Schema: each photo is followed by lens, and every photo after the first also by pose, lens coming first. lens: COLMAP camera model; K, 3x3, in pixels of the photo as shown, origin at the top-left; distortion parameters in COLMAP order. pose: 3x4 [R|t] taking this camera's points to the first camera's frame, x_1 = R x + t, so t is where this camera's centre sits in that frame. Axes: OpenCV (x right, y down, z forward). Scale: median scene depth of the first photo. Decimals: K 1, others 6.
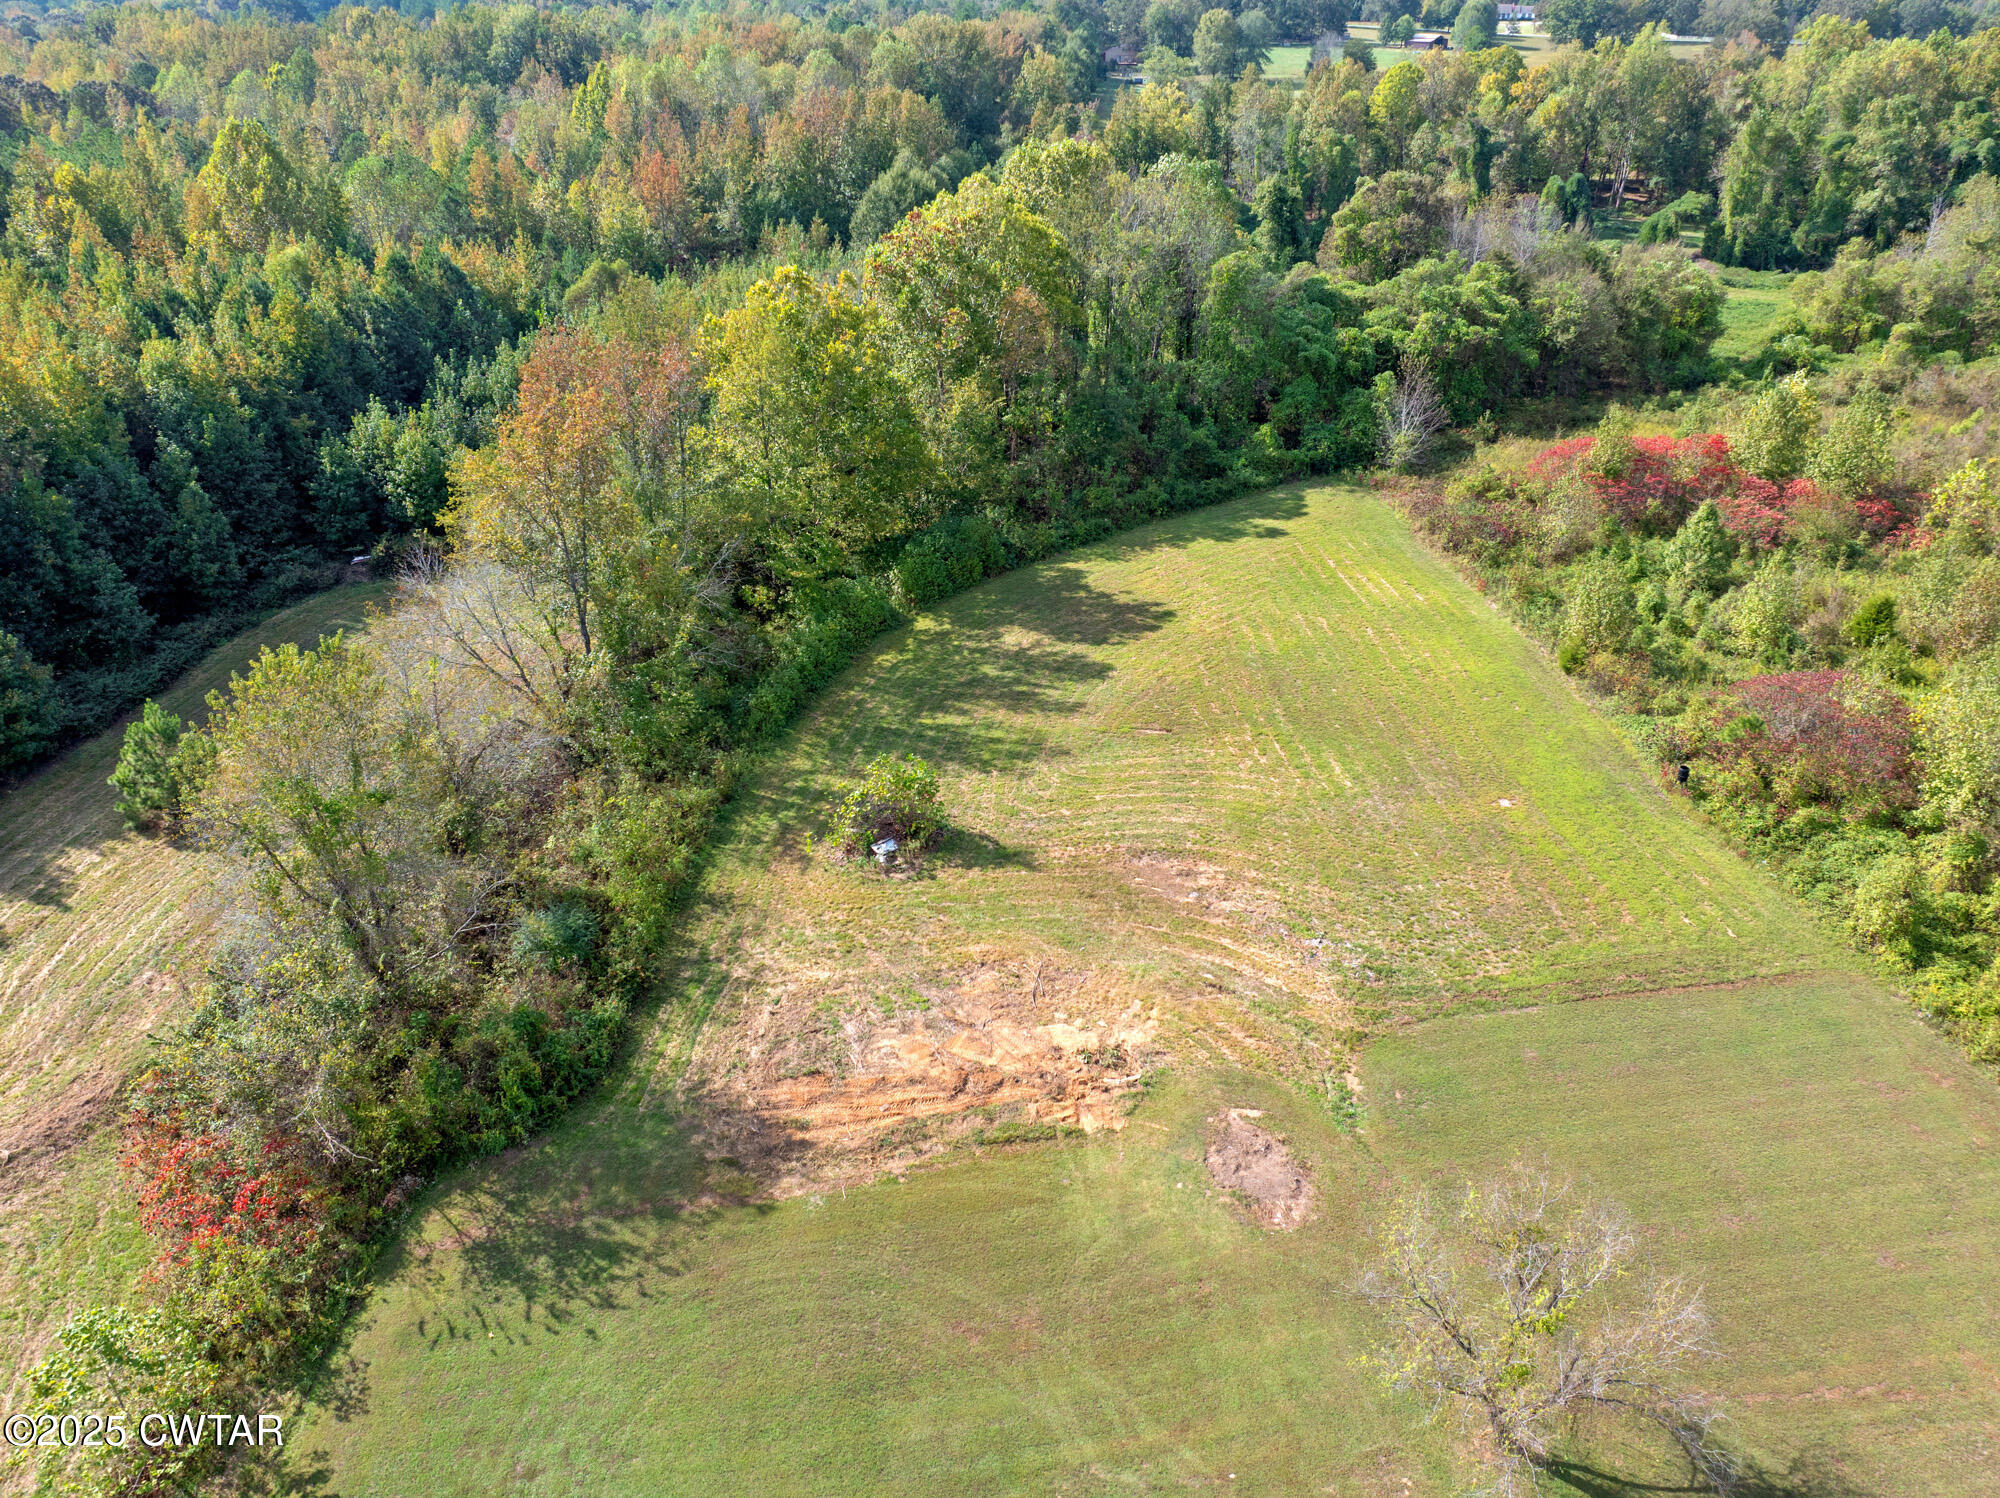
lens RADIAL K [[1411.9, 0, 995.9], [0, 1411.9, 739.1], [0, 0, 1]] dist [-0.040753, 0.010541]
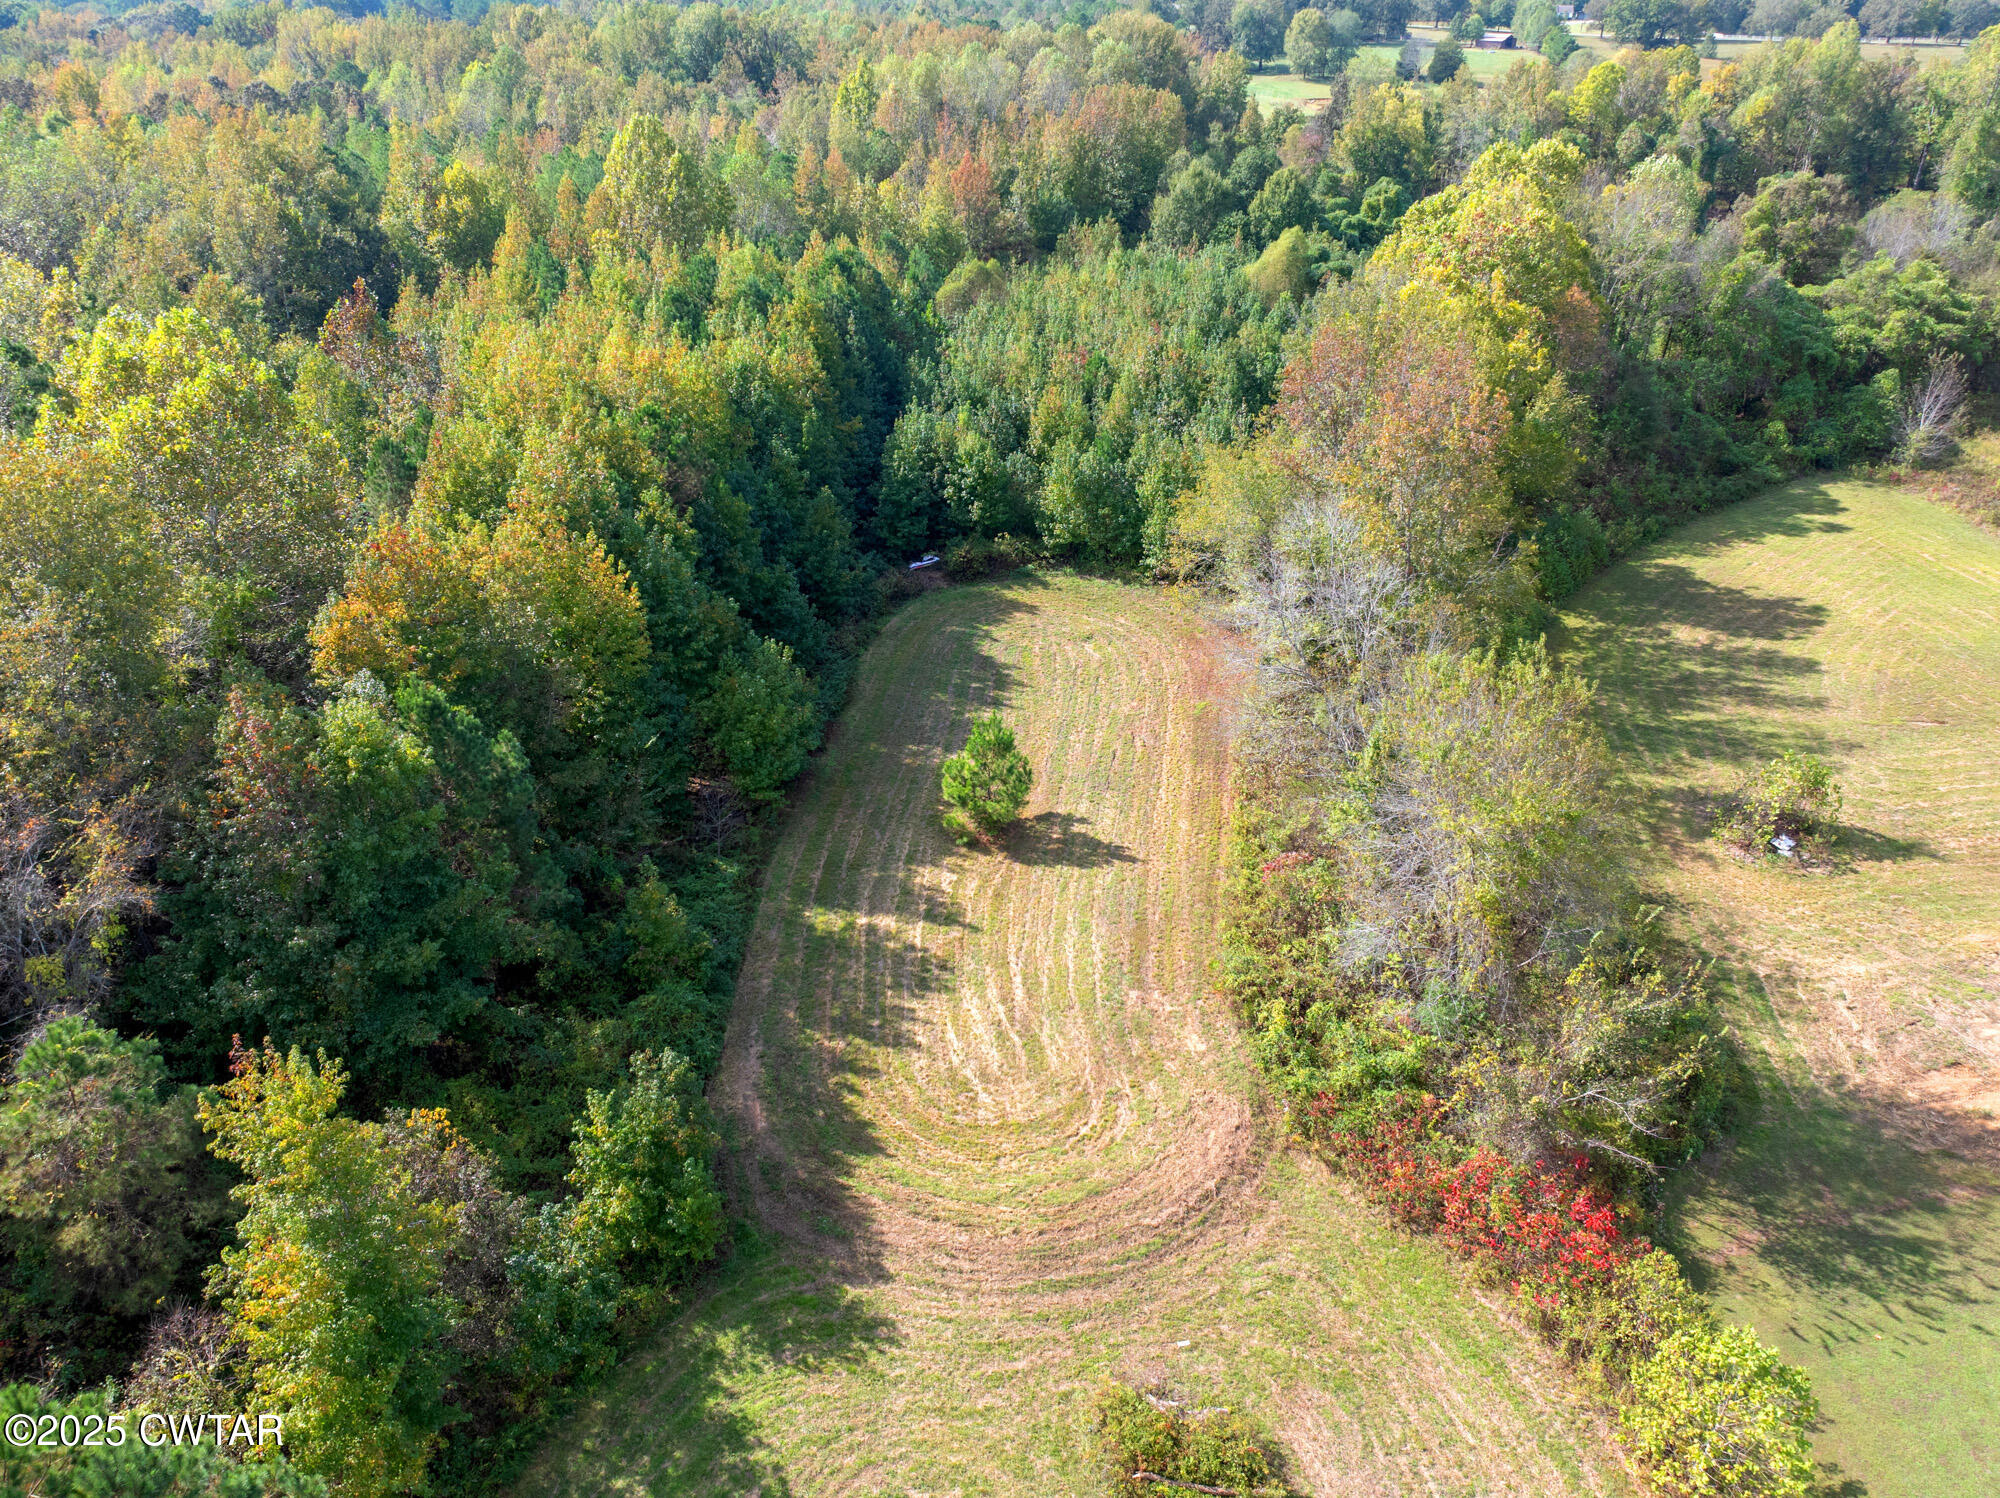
lens RADIAL K [[1411.9, 0, 995.9], [0, 1411.9, 739.1], [0, 0, 1]] dist [-0.040753, 0.010541]
pose [[0.999111, -0.020657, 0.036739, -0.451091], [0.020658, 0.999787, 0.000347, -0.006259], [-0.036739, 0.000412, 0.999325, 0.013809]]
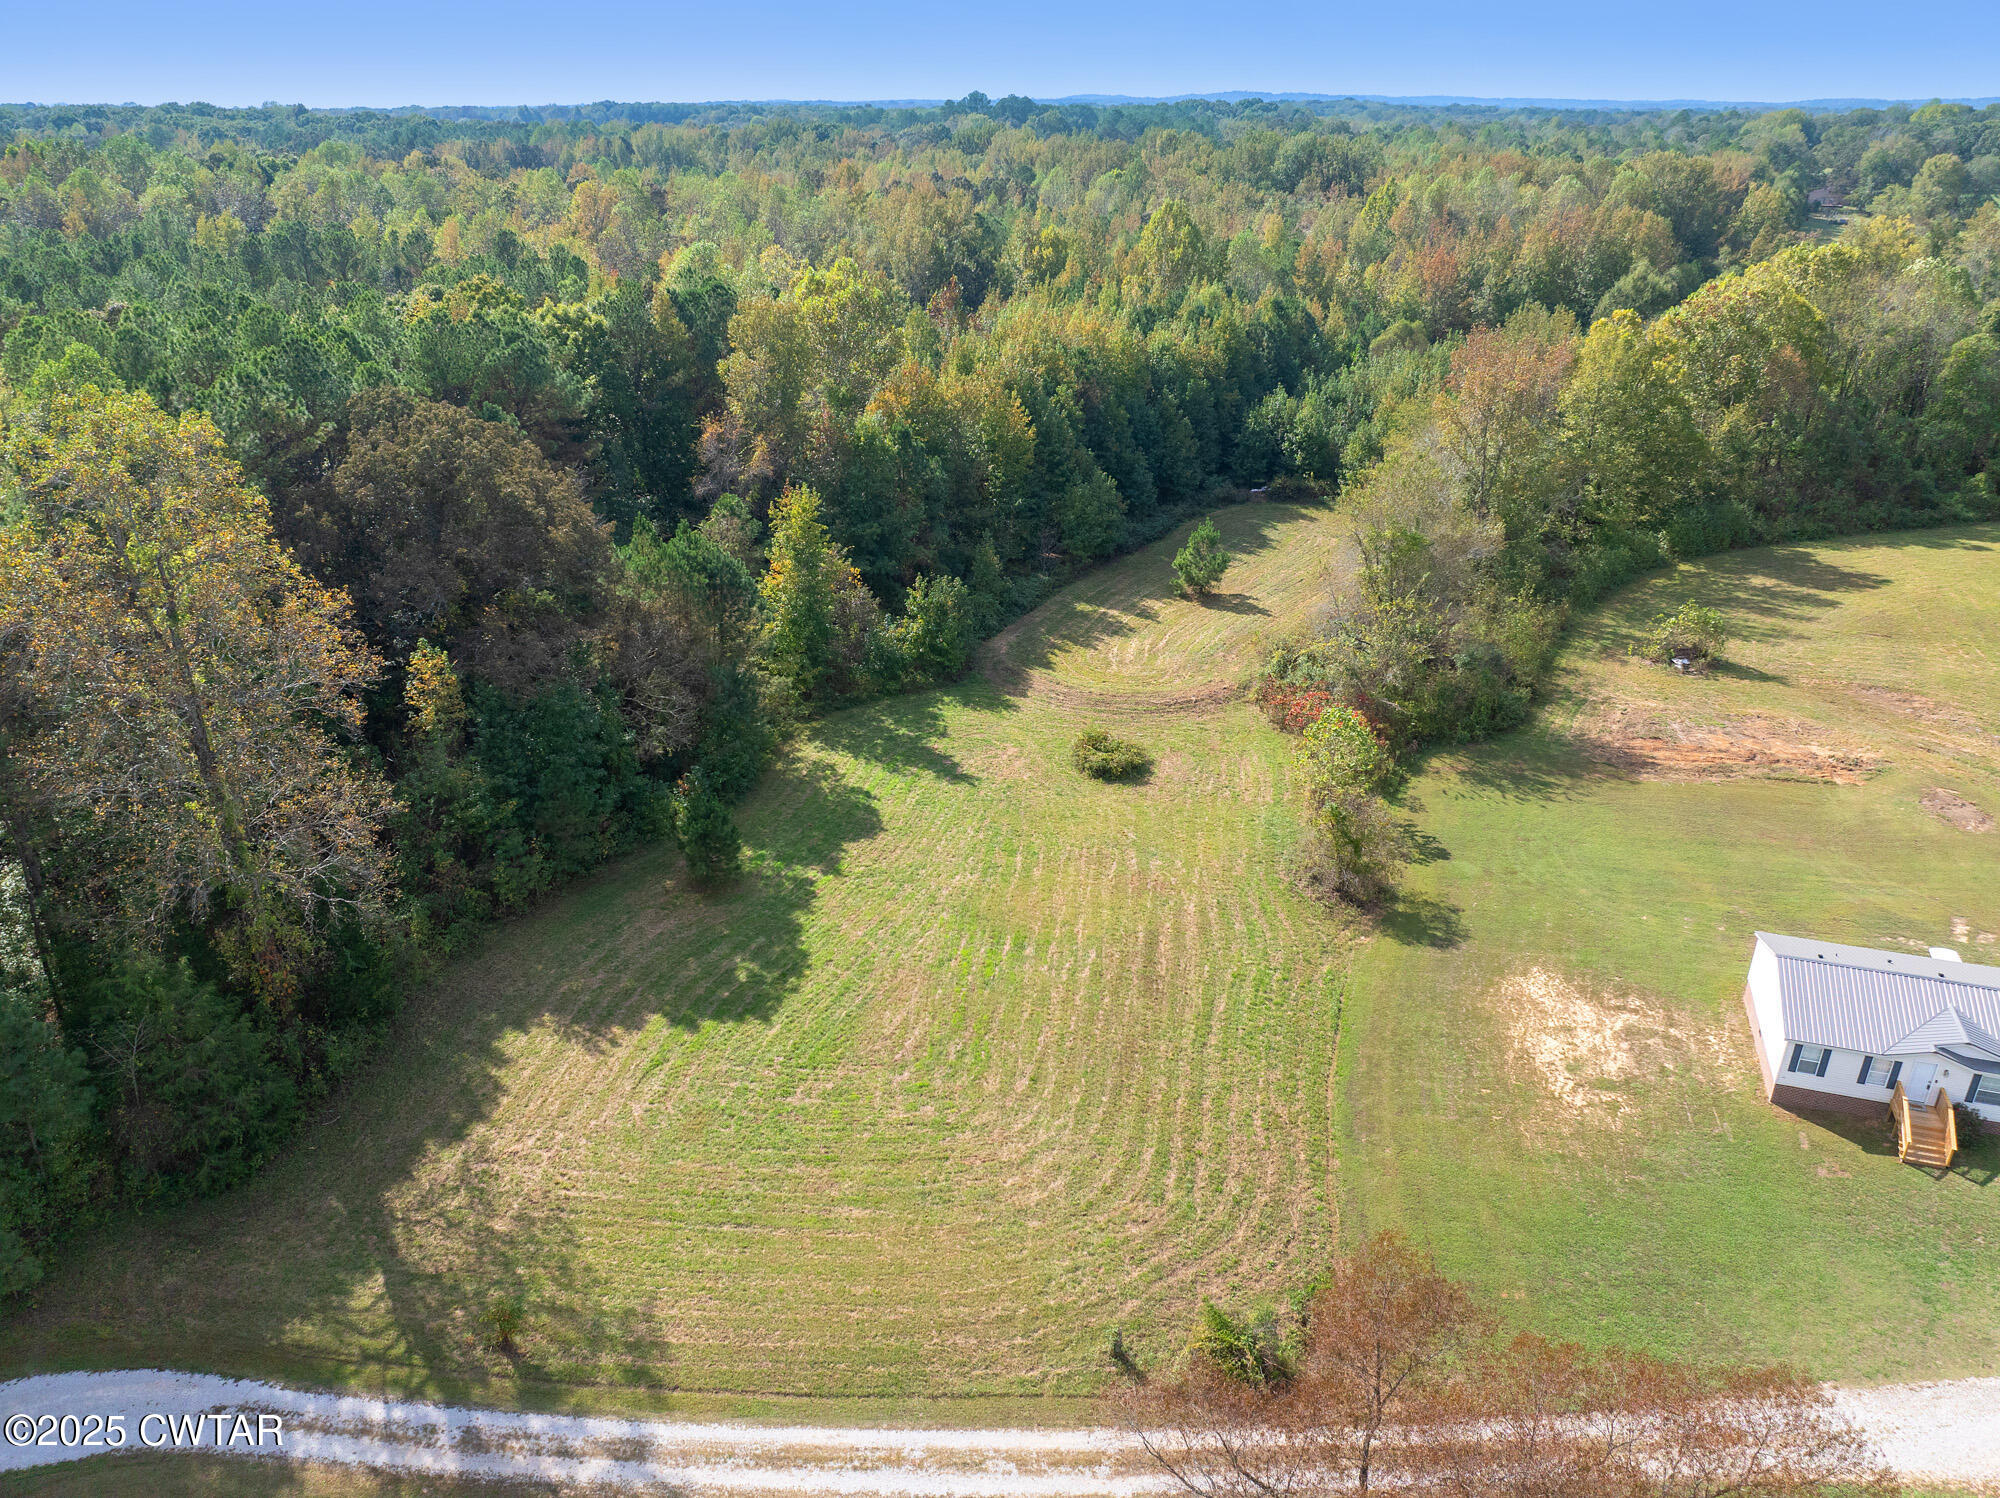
lens RADIAL K [[1411.9, 0, 995.9], [0, 1411.9, 739.1], [0, 0, 1]] dist [-0.040753, 0.010541]
pose [[0.916241, 0.169991, -0.362774, -0.129708], [-0.198219, 0.979268, -0.041763, 0.246391], [0.348154, 0.110173, 0.930941, -0.442274]]
